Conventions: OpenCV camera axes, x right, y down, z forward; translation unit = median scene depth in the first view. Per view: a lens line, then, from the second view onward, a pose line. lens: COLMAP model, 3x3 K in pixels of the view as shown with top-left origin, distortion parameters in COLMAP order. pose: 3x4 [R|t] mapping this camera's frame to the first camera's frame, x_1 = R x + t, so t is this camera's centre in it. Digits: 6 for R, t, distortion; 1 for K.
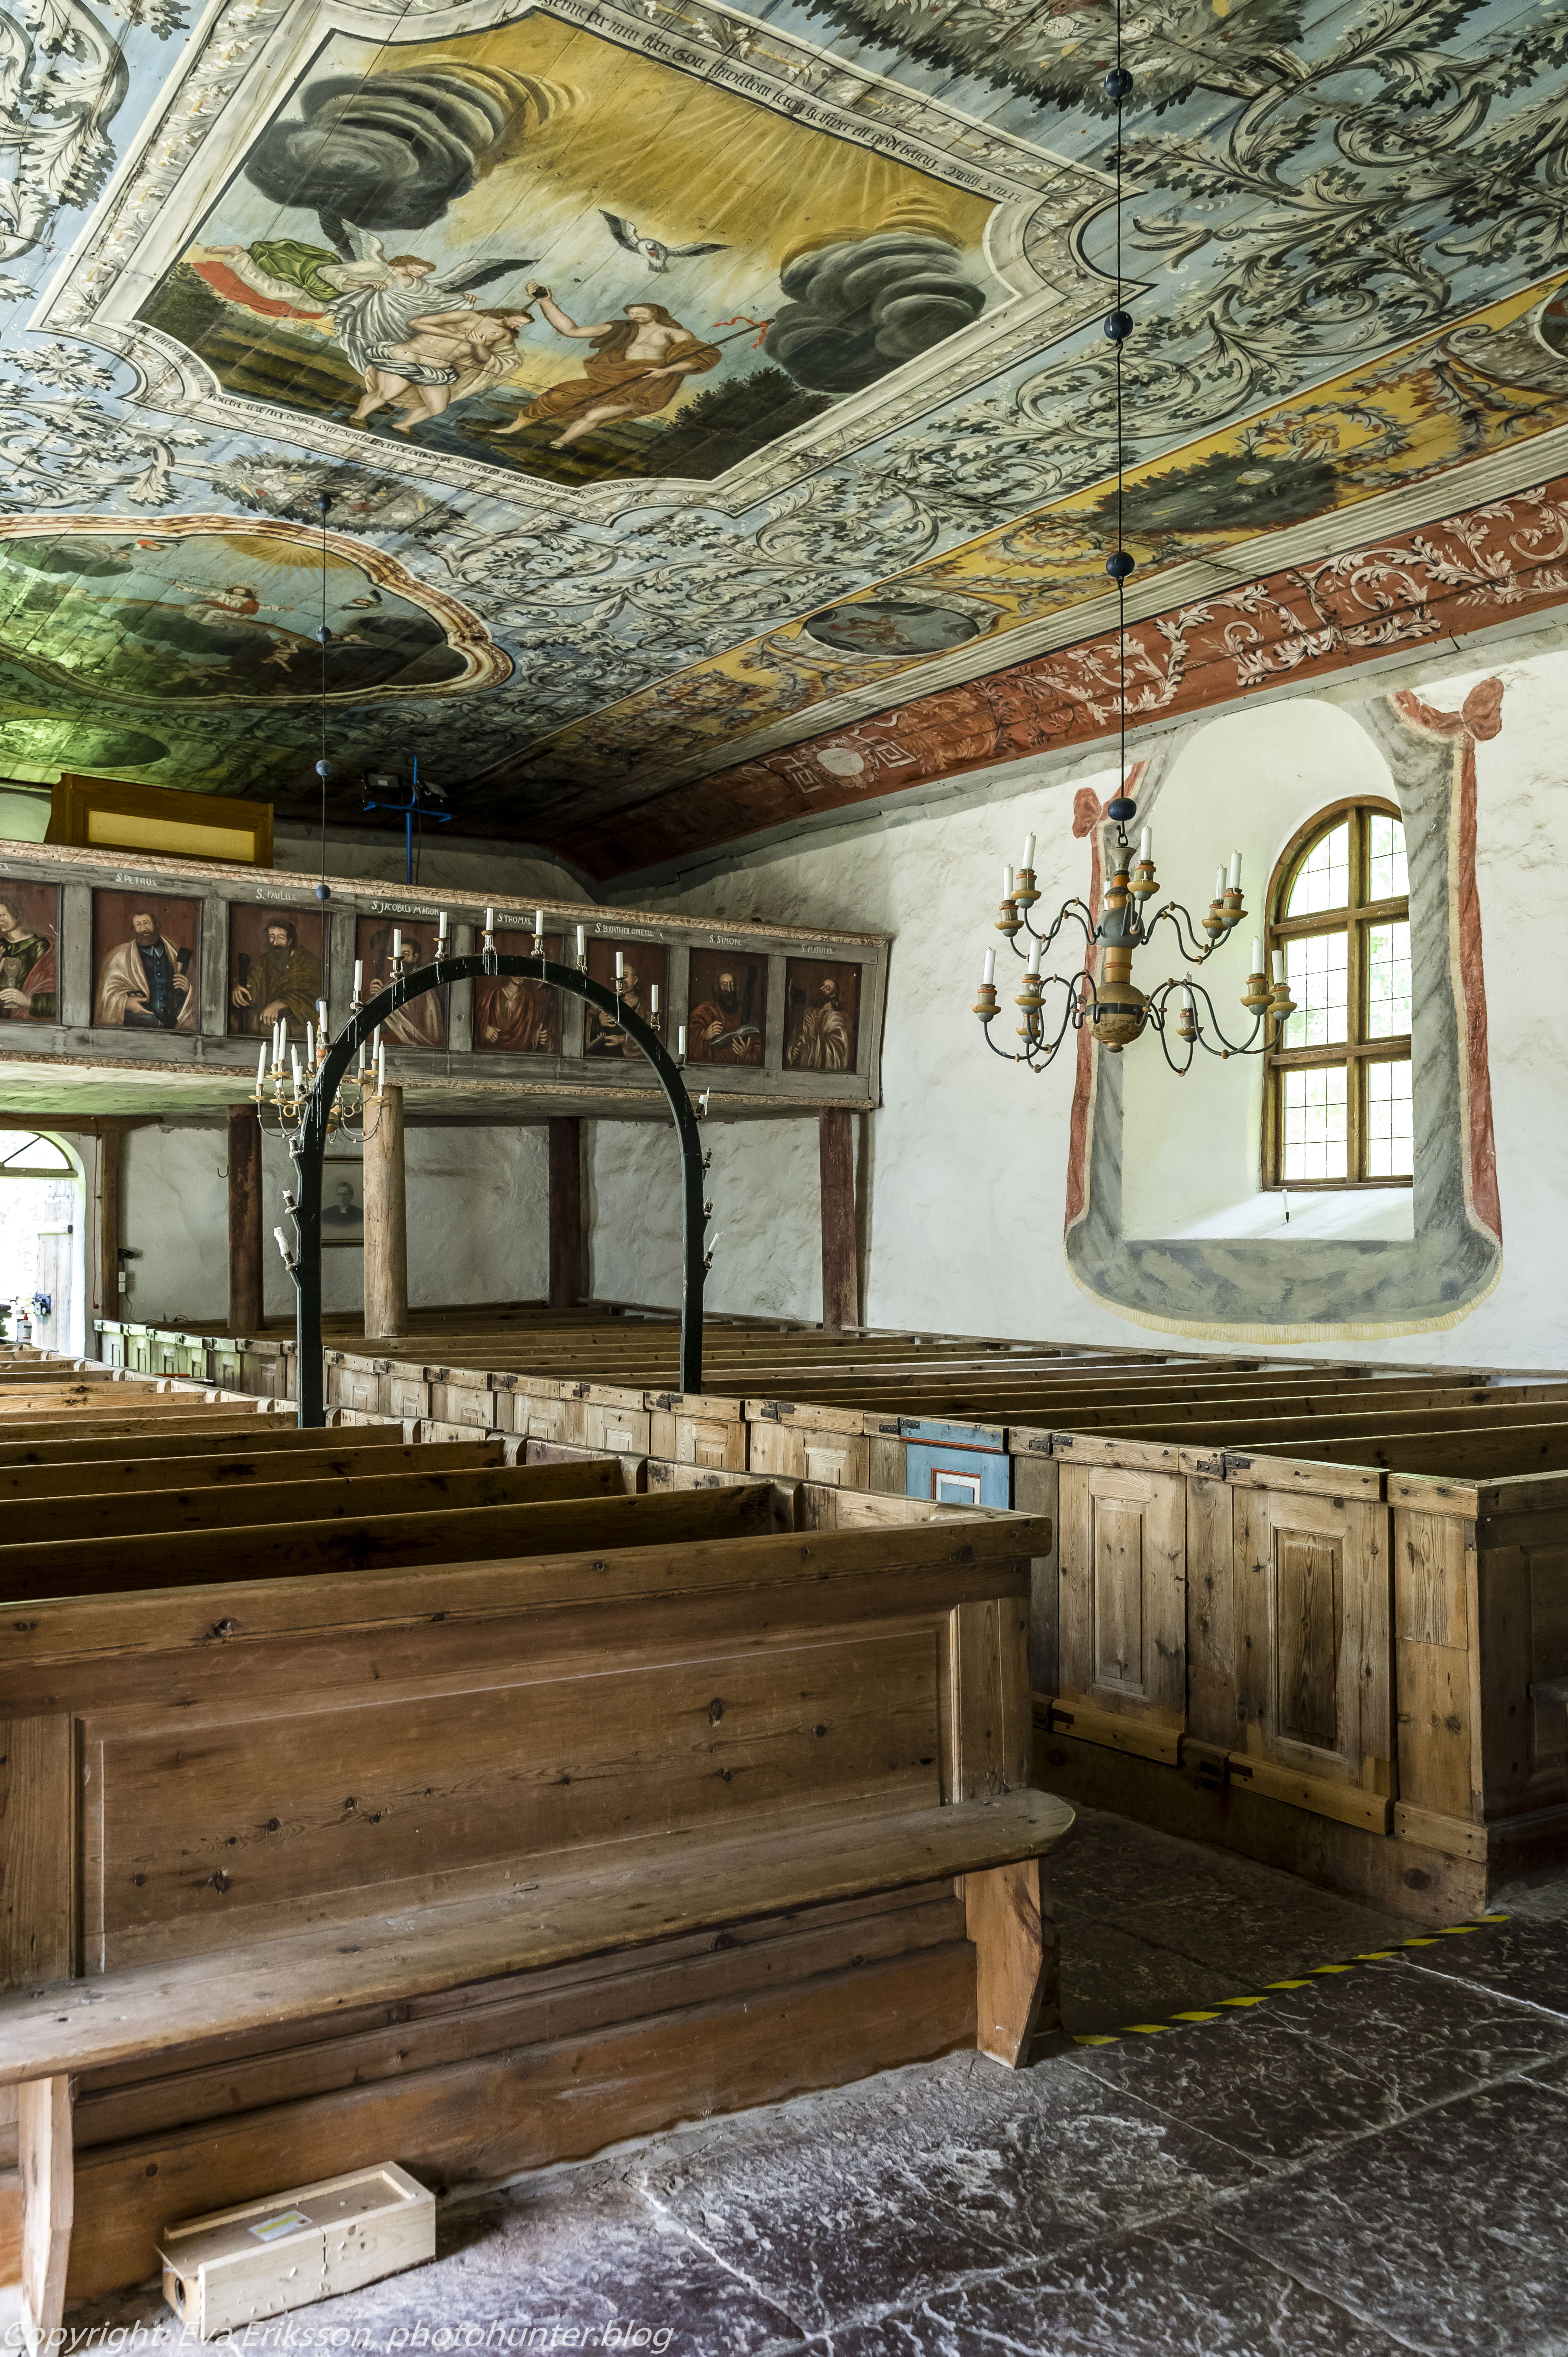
lens RADIAL K [[1952.3, 0, 802.7], [0, 1952.3, 1219.4], [0, 0, 1]] dist [0.015075, -0.009933]
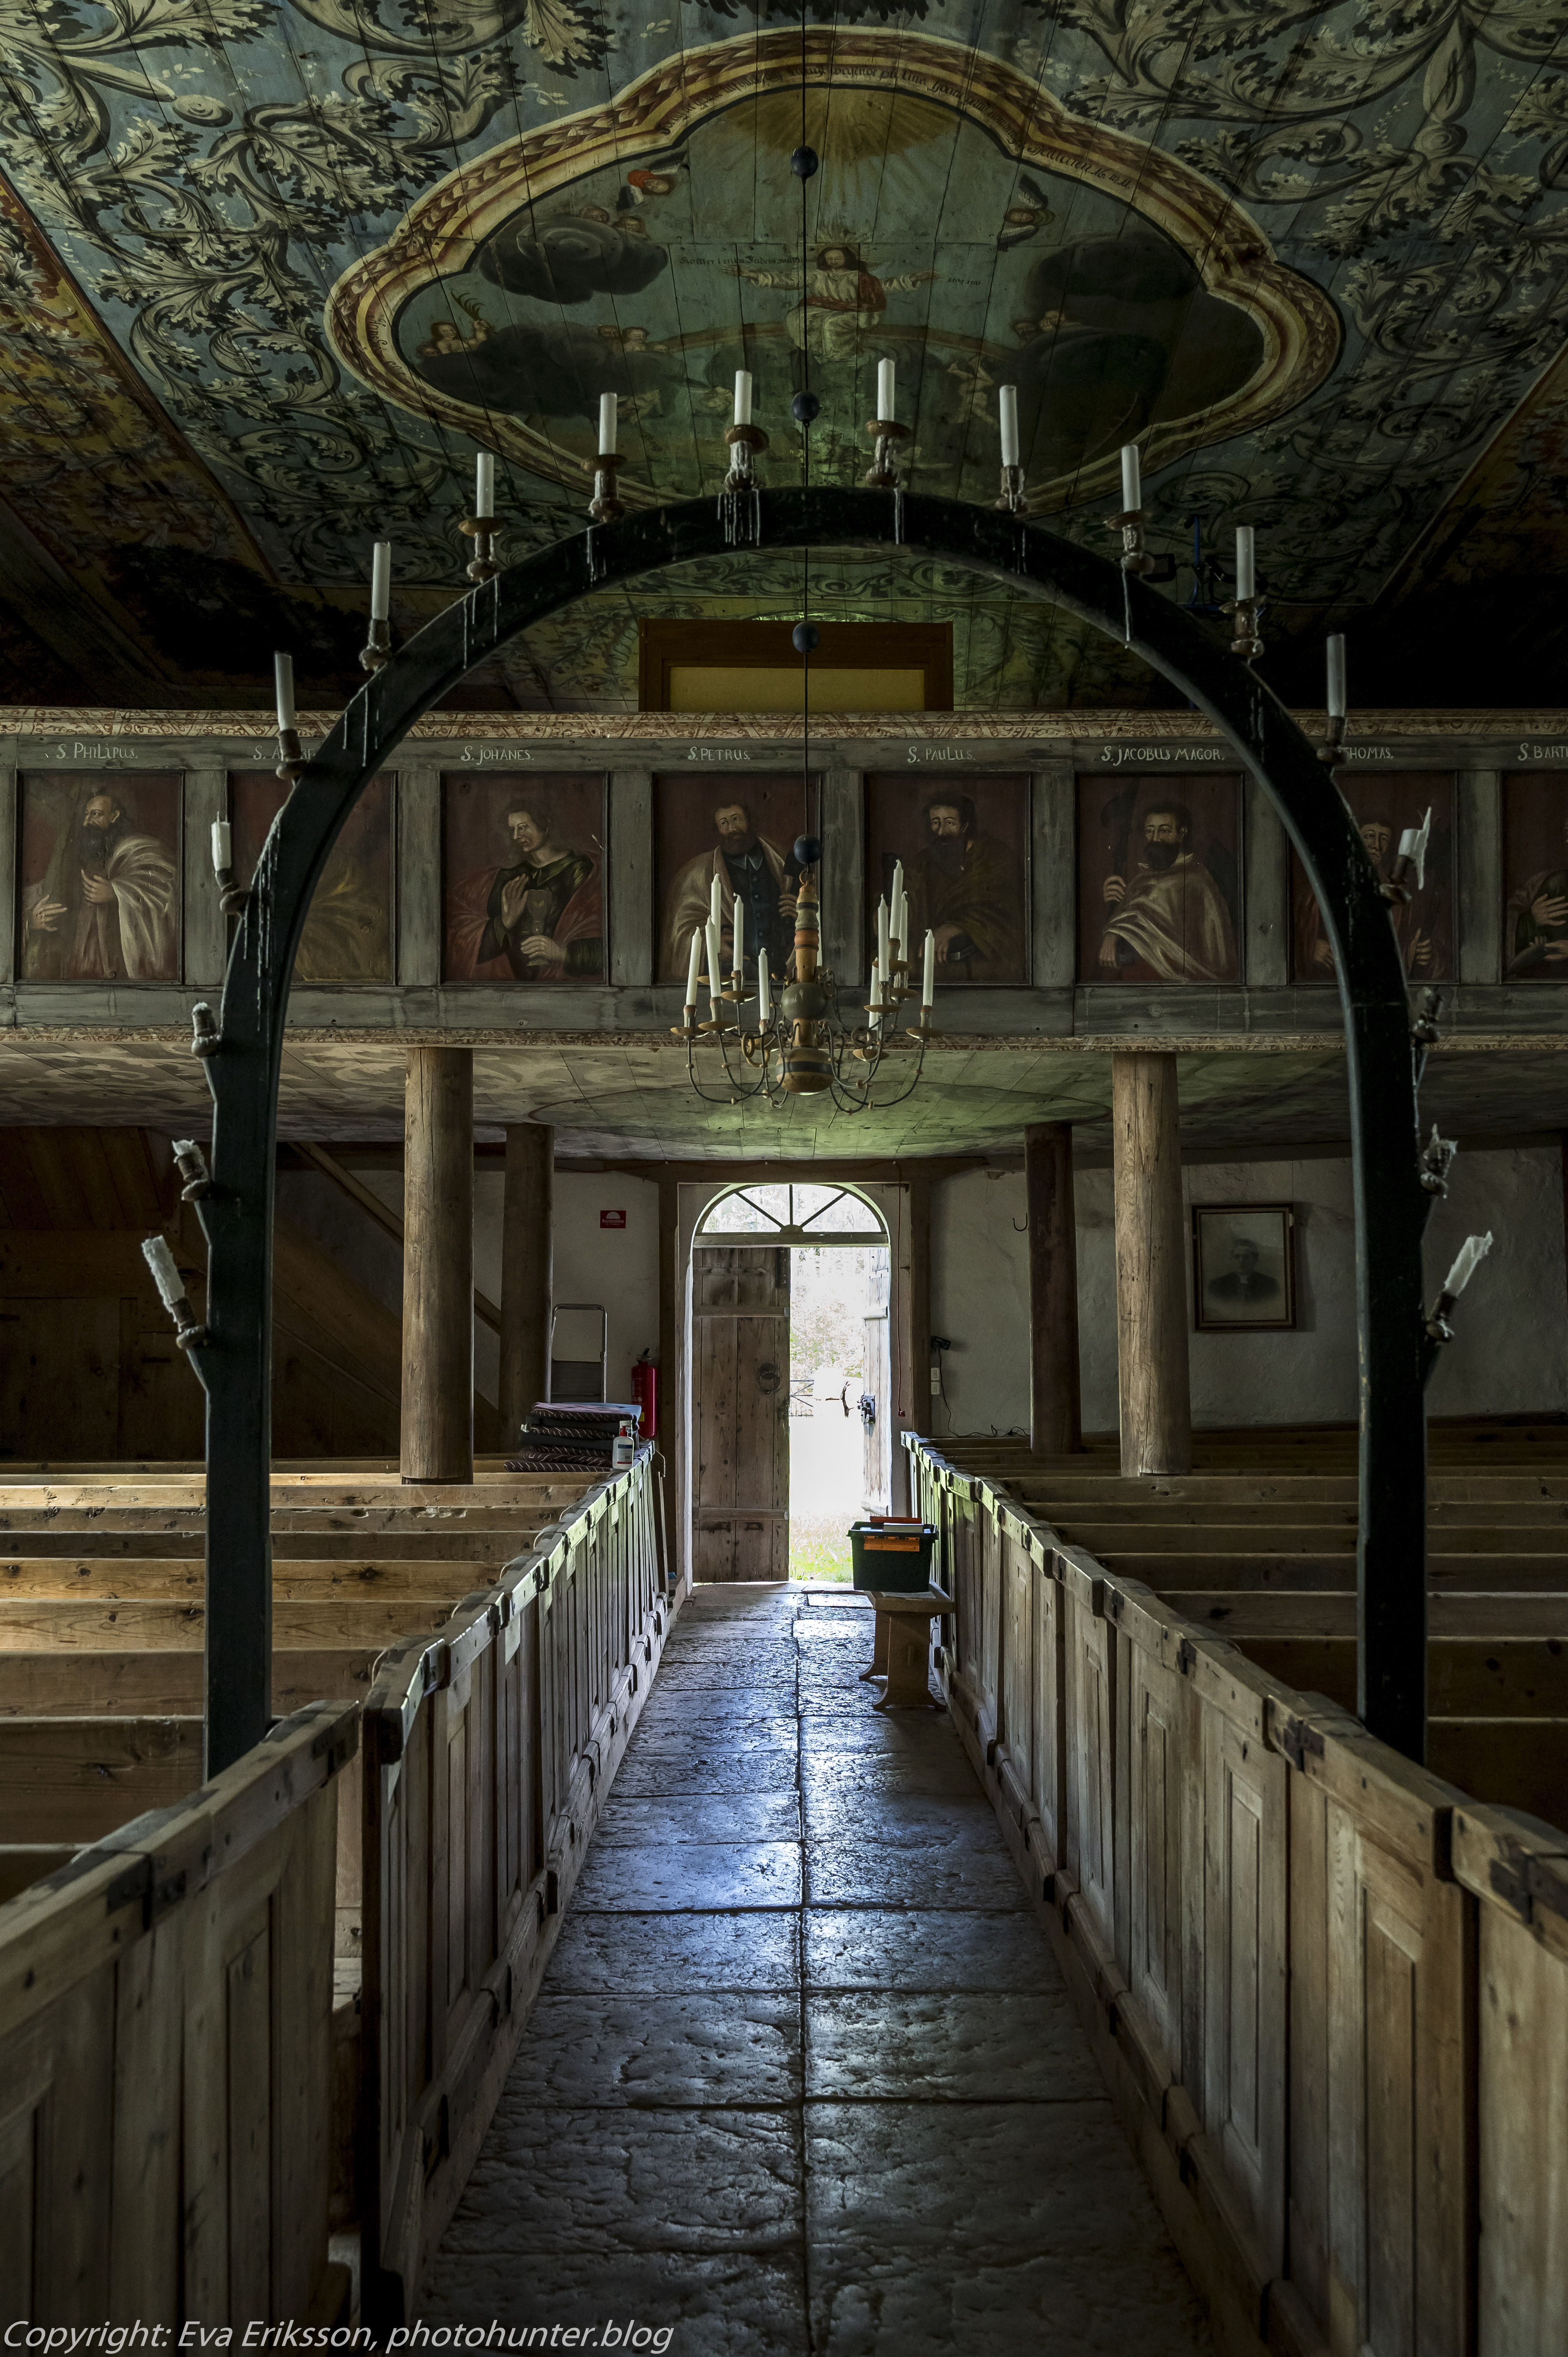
lens RADIAL K [[1952.3, 0, 835.6], [0, 1952.3, 1222.6], [0, 0, 1]] dist [0.015075, -0.009933]
pose [[0.837409, -0.041636, -0.544989, 0.037069], [0.014118, 0.998409, -0.054584, 0.016786], [0.546395, 0.038015, 0.836664, 0.514005]]
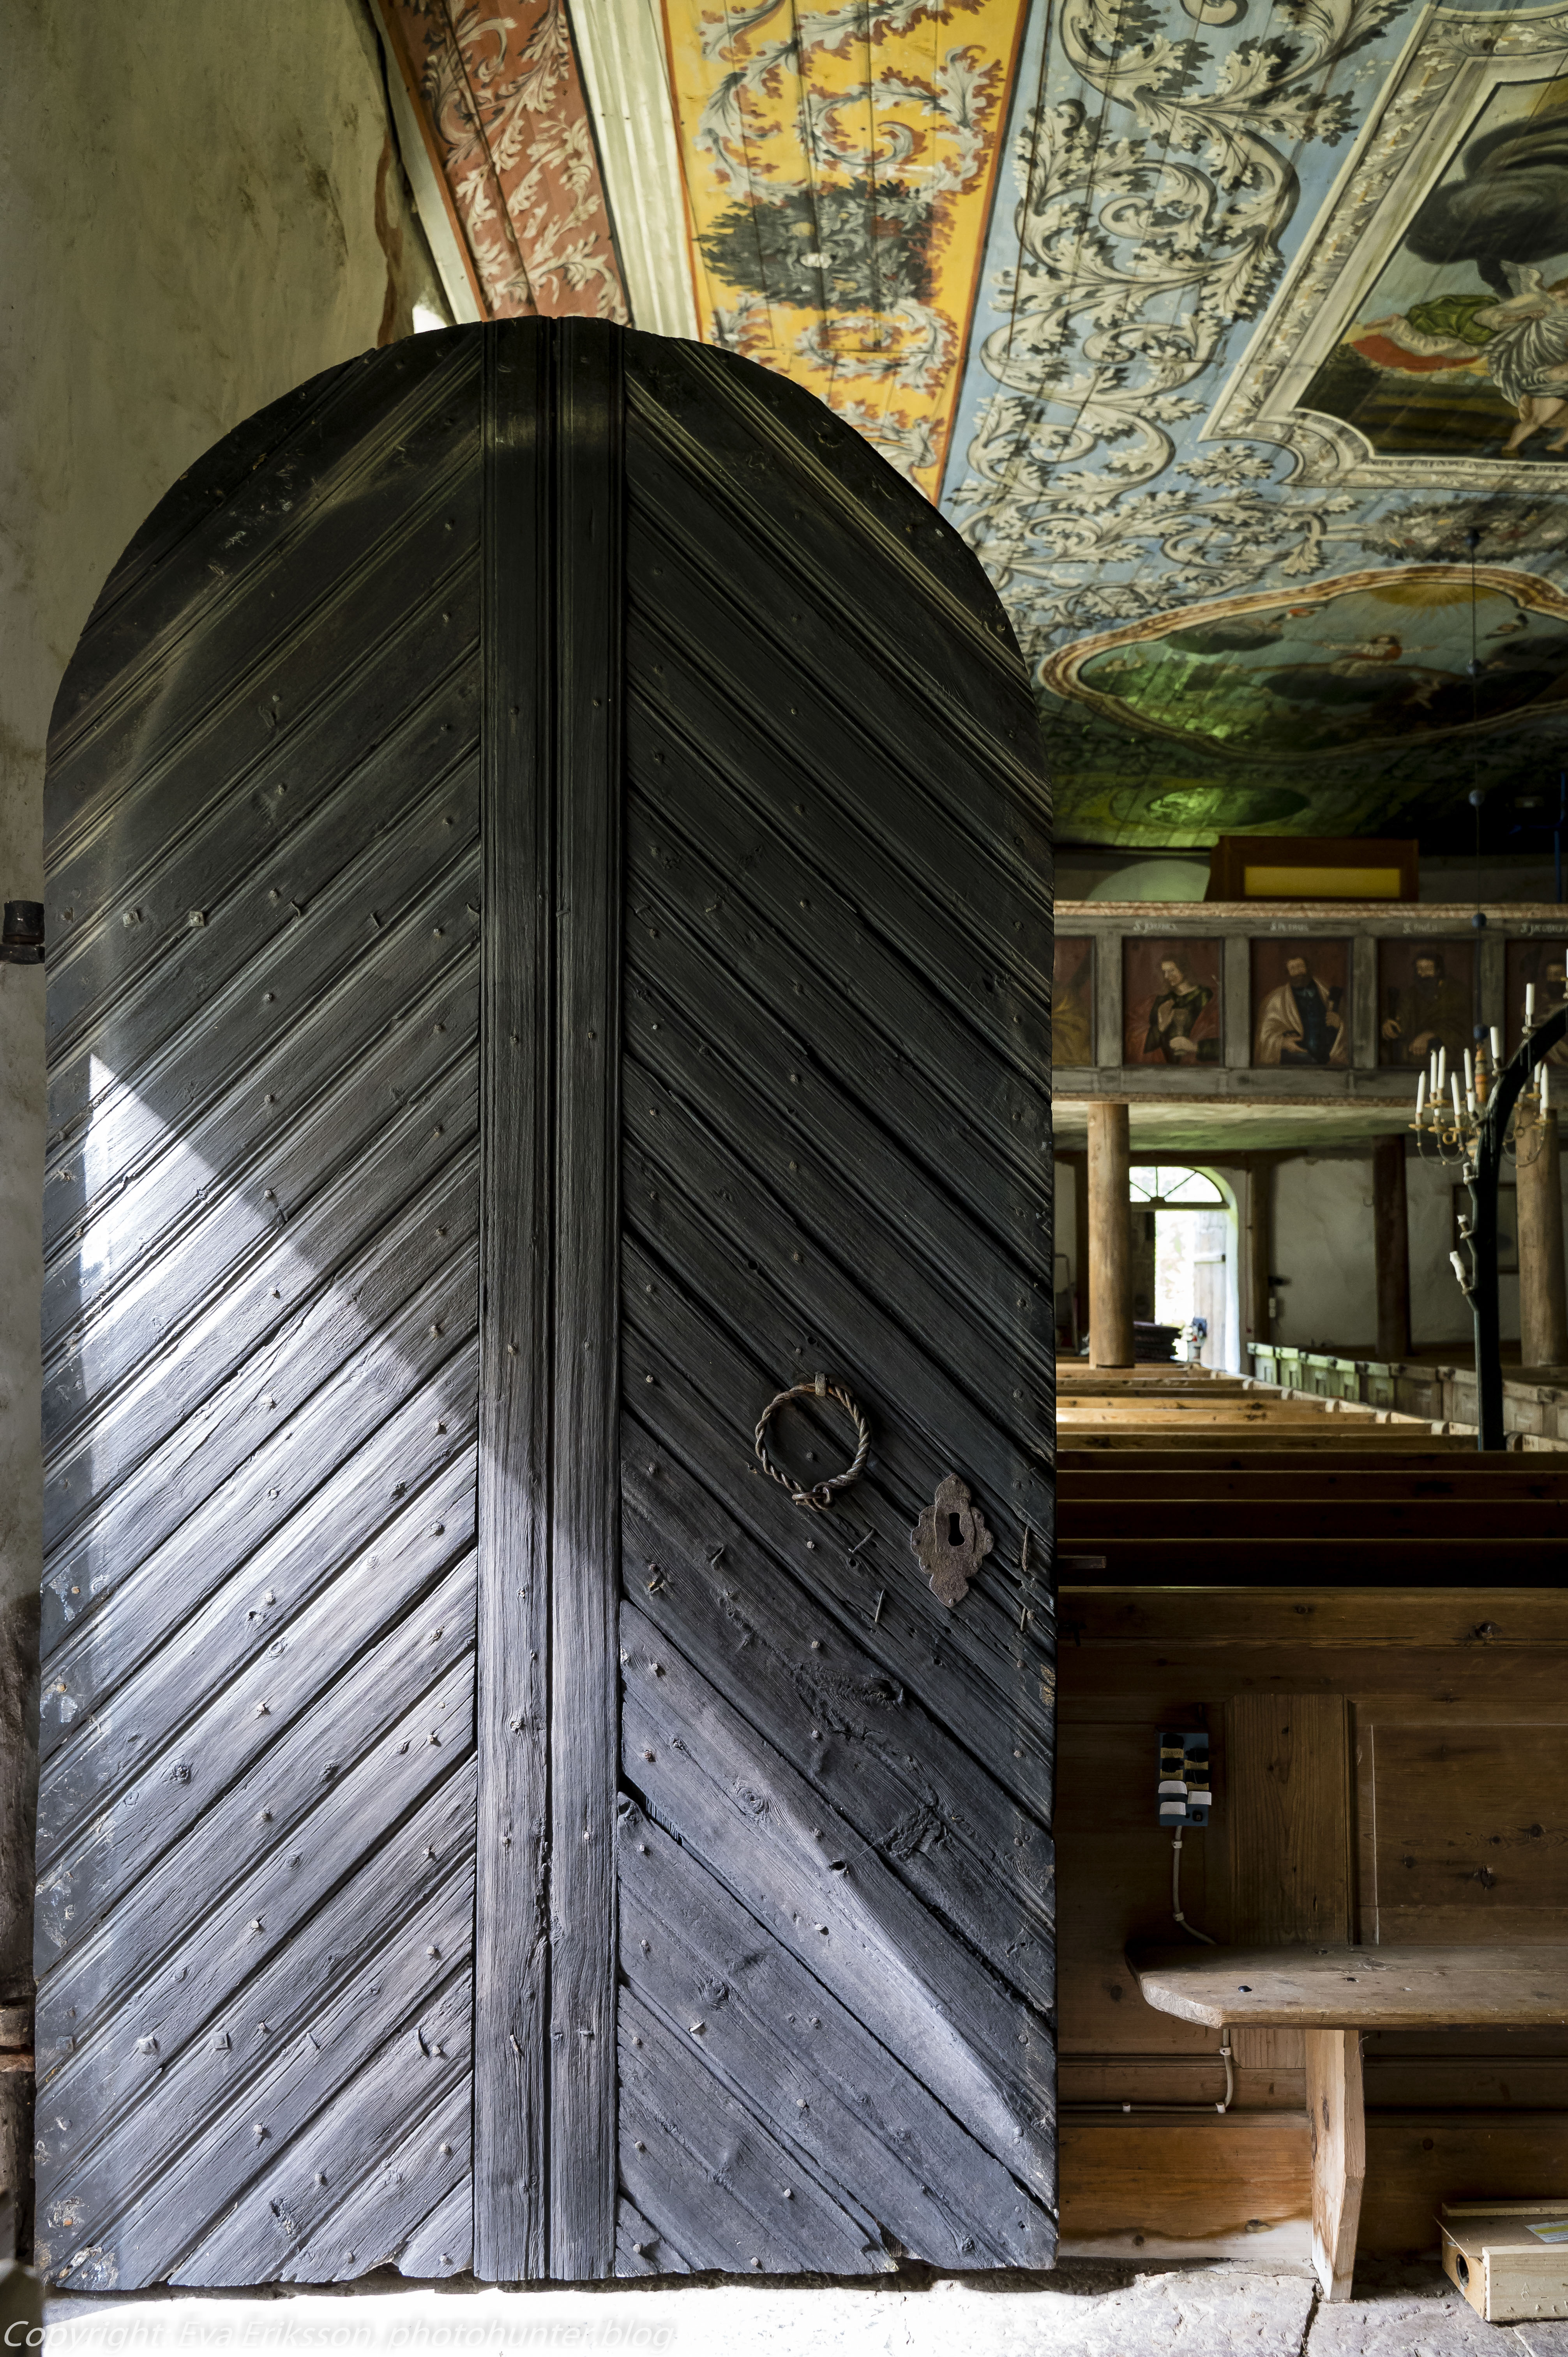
lens RADIAL K [[1952.3, 0, 687.2], [0, 1952.3, 1188.2], [0, 0, 1]] dist [0.015075, -0.009933]
pose [[0.843027, -0.027265, -0.537180, -0.053183], [0.008118, 0.999246, -0.037979, 0.005937], [0.537811, 0.027657, 0.842612, -0.067600]]
